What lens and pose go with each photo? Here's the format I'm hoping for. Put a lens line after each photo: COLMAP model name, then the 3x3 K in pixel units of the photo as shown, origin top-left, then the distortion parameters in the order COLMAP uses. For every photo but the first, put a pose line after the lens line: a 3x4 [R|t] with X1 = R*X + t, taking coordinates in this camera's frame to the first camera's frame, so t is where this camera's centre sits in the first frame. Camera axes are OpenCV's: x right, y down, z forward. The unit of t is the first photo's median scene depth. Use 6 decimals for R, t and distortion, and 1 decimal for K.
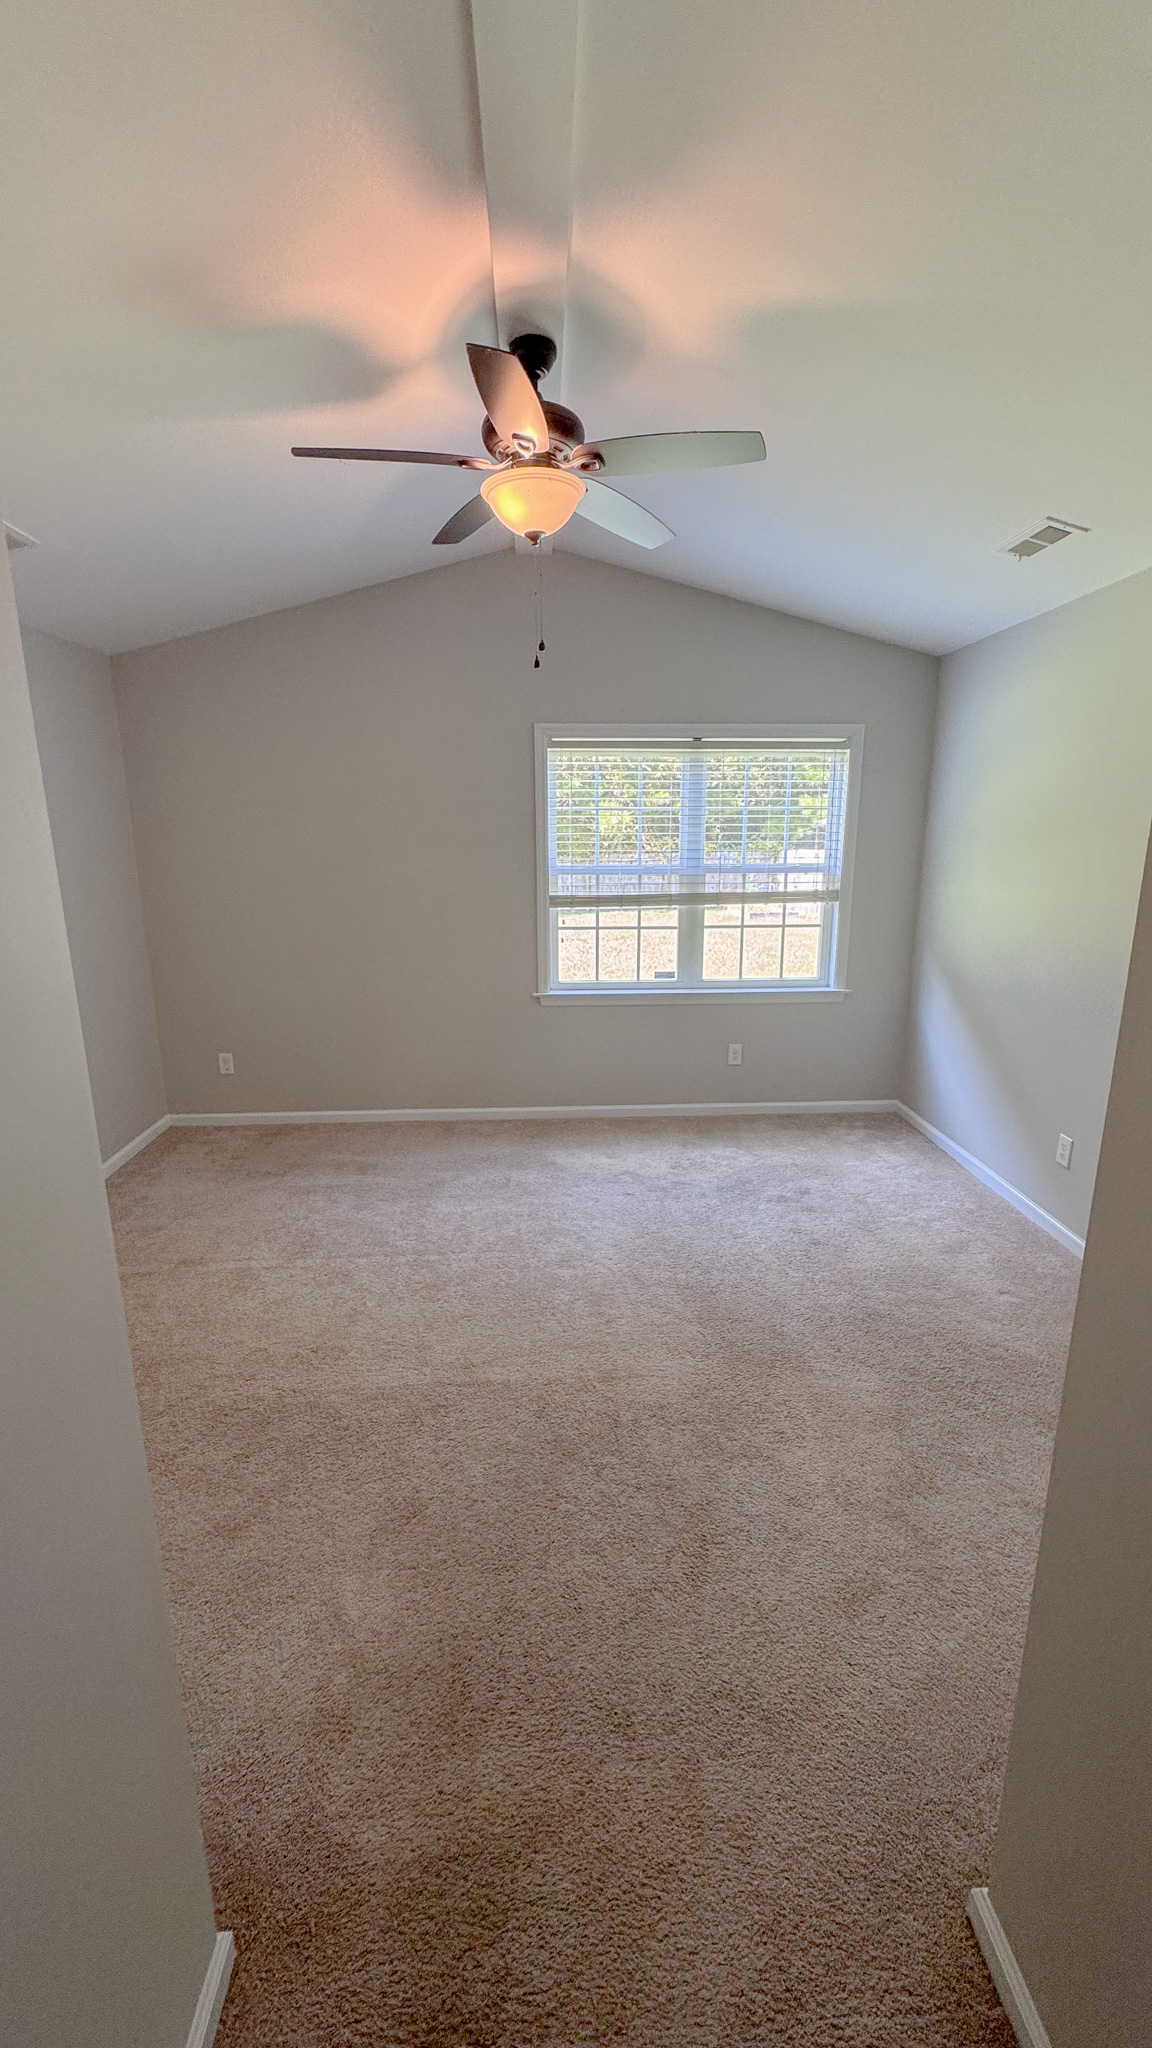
lens RADIAL K [[818.9, 0, 576.6], [0, 818.9, 1028.8], [0, 0, 1]] dist [-0.001485, -0.000131]
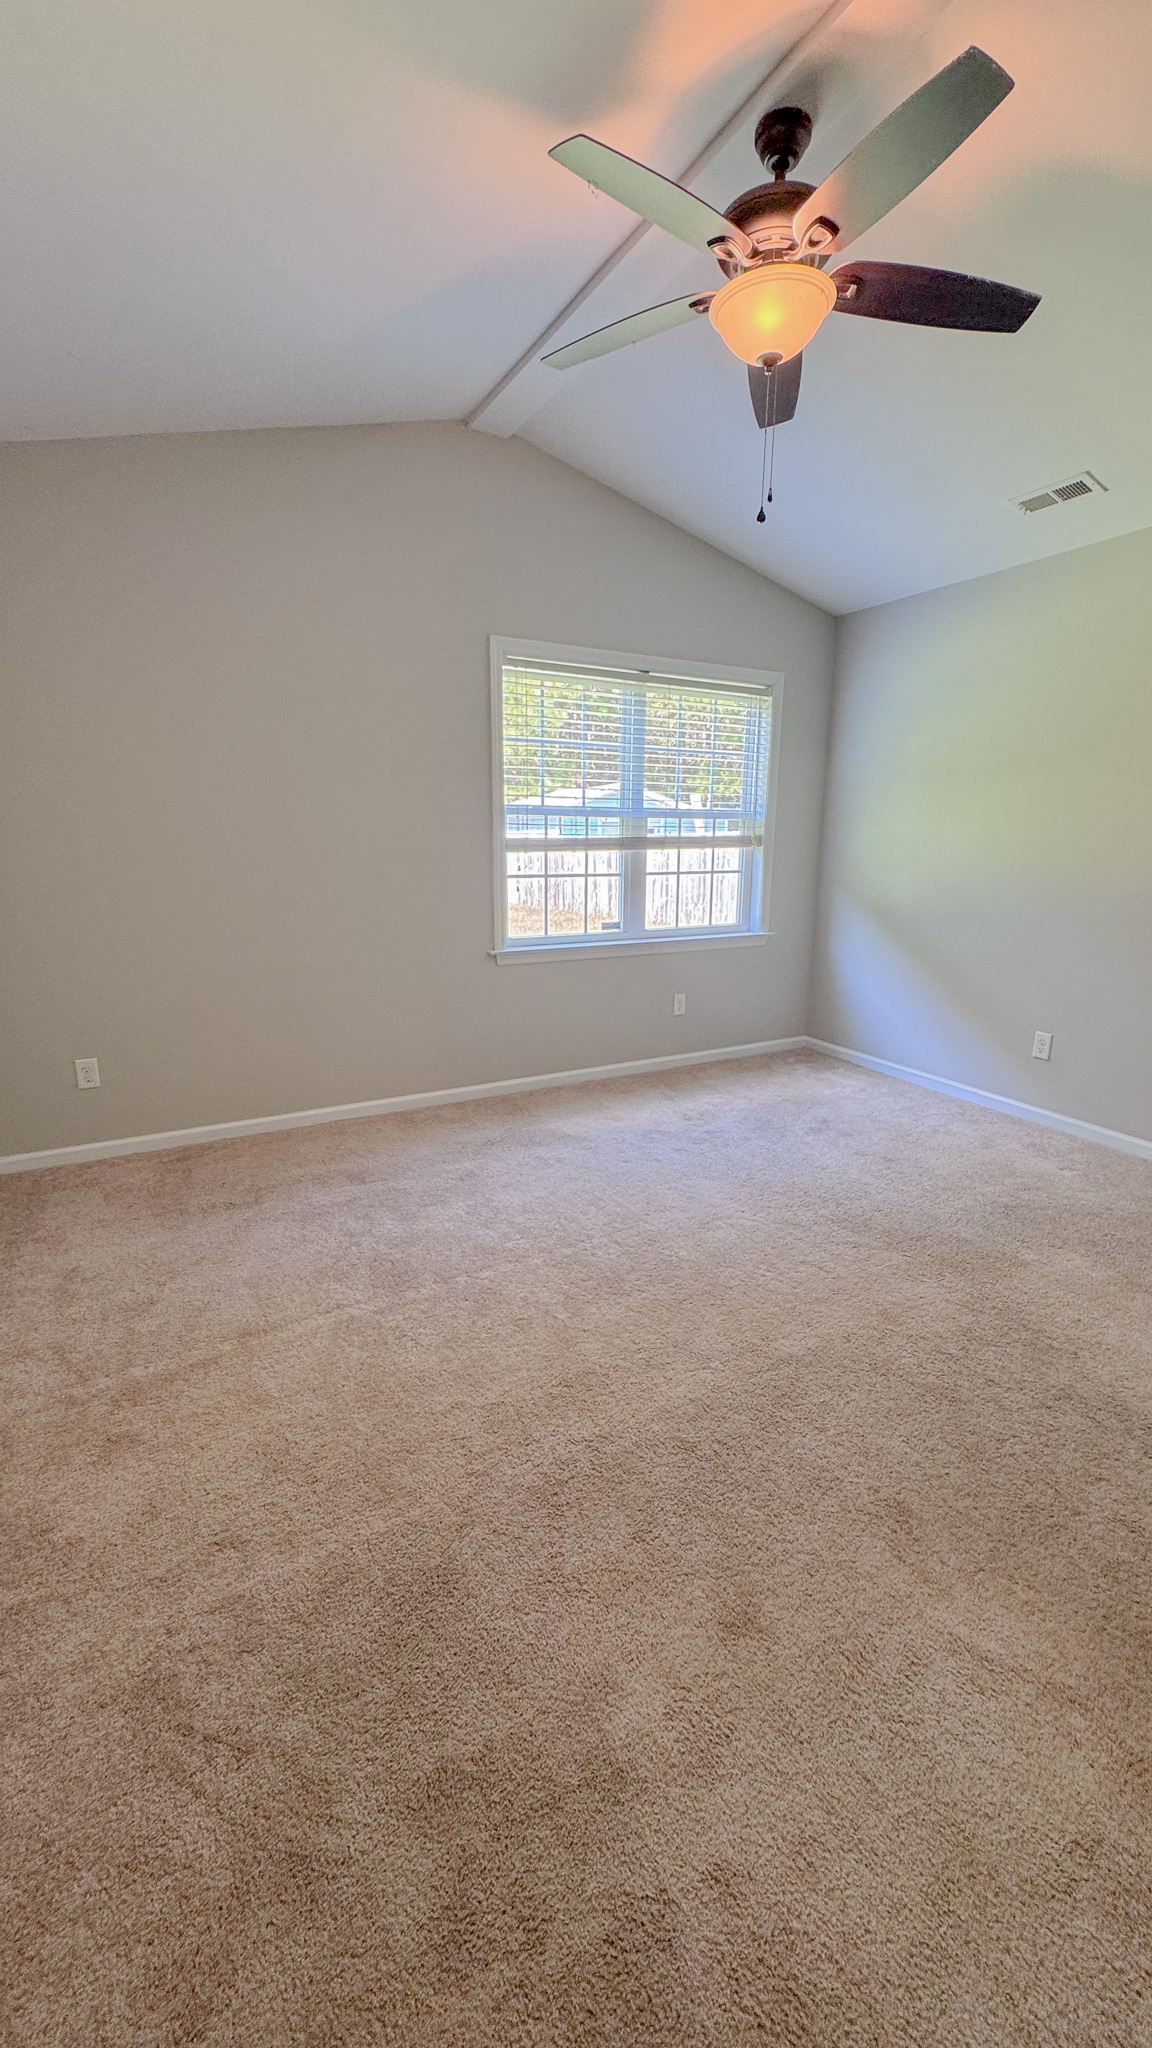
lens RADIAL K [[818.9, 0, 574.4], [0, 818.9, 1029.2], [0, 0, 1]] dist [-0.001485, -0.000131]
pose [[0.894884, -0.093007, 0.436499, -0.378310], [0.092938, 0.995438, 0.021568, 0.030526], [-0.436514, 0.021266, 0.899446, 0.189631]]
